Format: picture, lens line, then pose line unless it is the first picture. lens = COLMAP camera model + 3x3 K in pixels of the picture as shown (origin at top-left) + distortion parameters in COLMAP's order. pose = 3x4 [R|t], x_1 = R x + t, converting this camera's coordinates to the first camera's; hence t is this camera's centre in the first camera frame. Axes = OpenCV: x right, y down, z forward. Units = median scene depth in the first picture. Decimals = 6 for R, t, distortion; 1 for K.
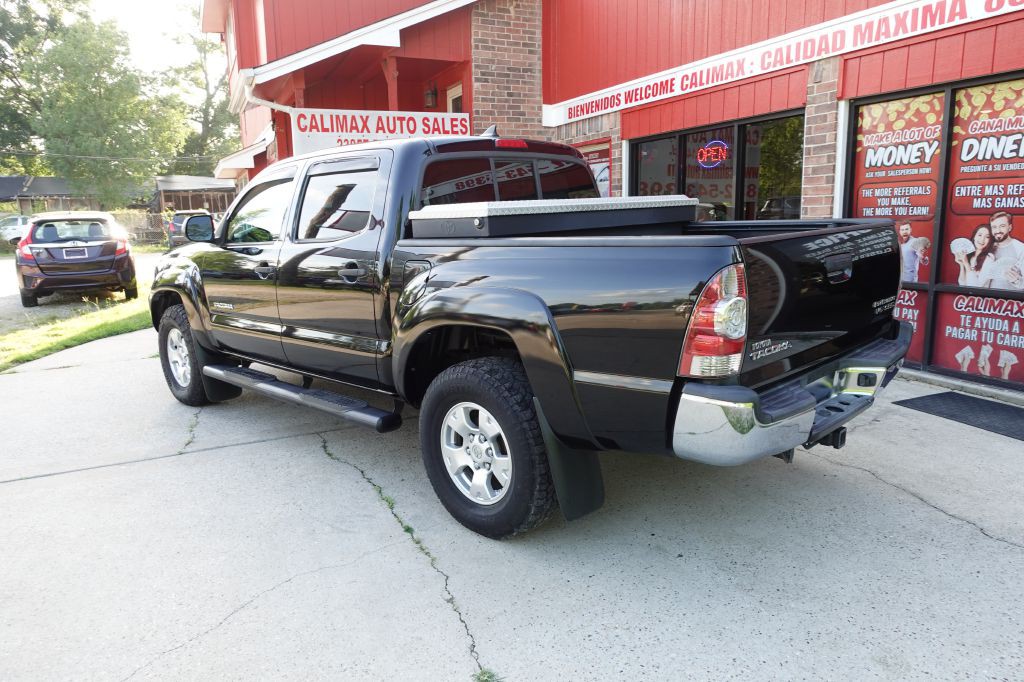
lens RADIAL K [[705.6, 0, 514.4], [0, 705.6, 334.7], [0, 0, 1]] dist [0.000923, -0.002115]
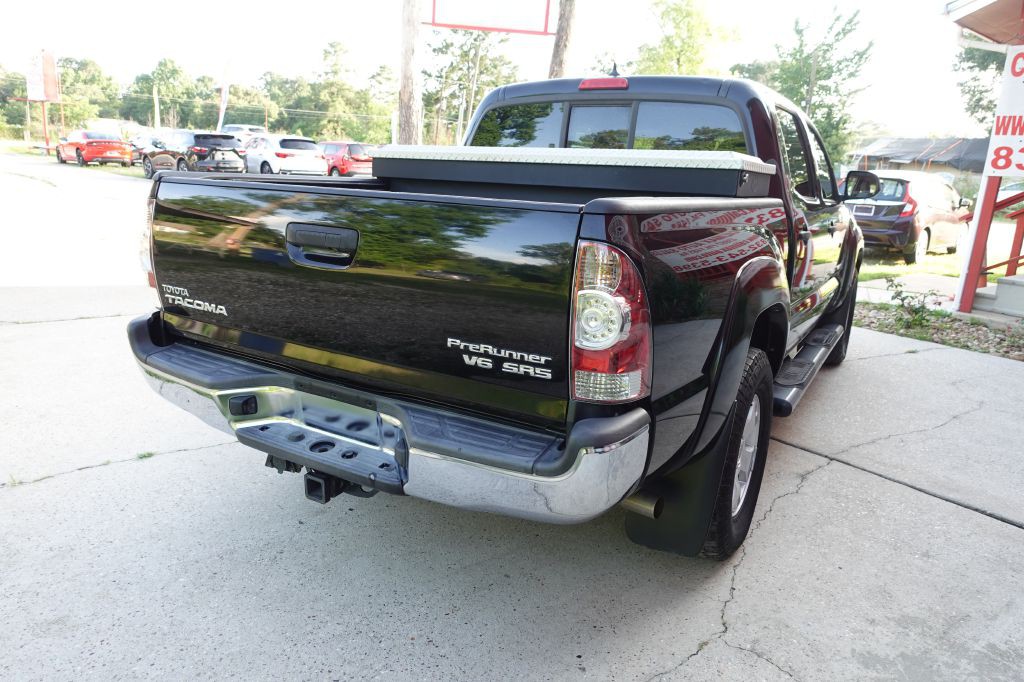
lens RADIAL K [[705.6, 0, 513.8], [0, 705.6, 333.9], [0, 0, 1]] dist [0.000923, -0.002115]
pose [[0.242919, 0.264765, -0.933215, 0.540185], [-0.222693, 0.951558, 0.212002, -0.092912], [0.944139, 0.156321, 0.290113, 0.458657]]
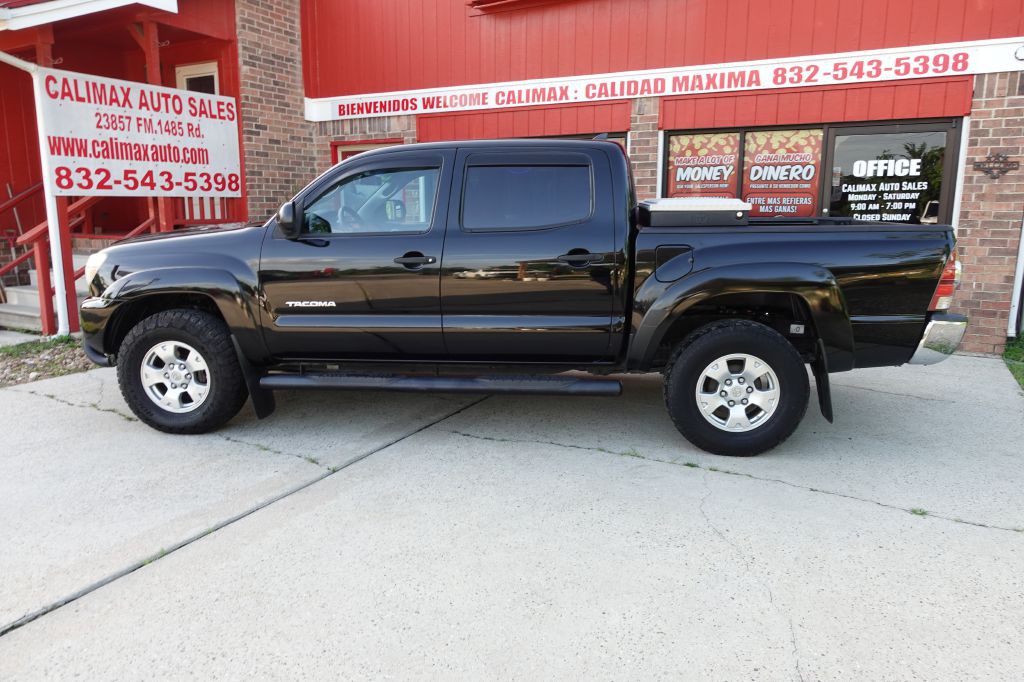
lens RADIAL K [[705.6, 0, 512.1], [0, 705.6, 335.4], [0, 0, 1]] dist [0.000923, -0.002115]
pose [[0.792277, -0.083929, 0.604361, -0.588896], [0.085368, 0.996000, 0.026404, -0.003104], [-0.604159, 0.030674, 0.796273, 0.111274]]
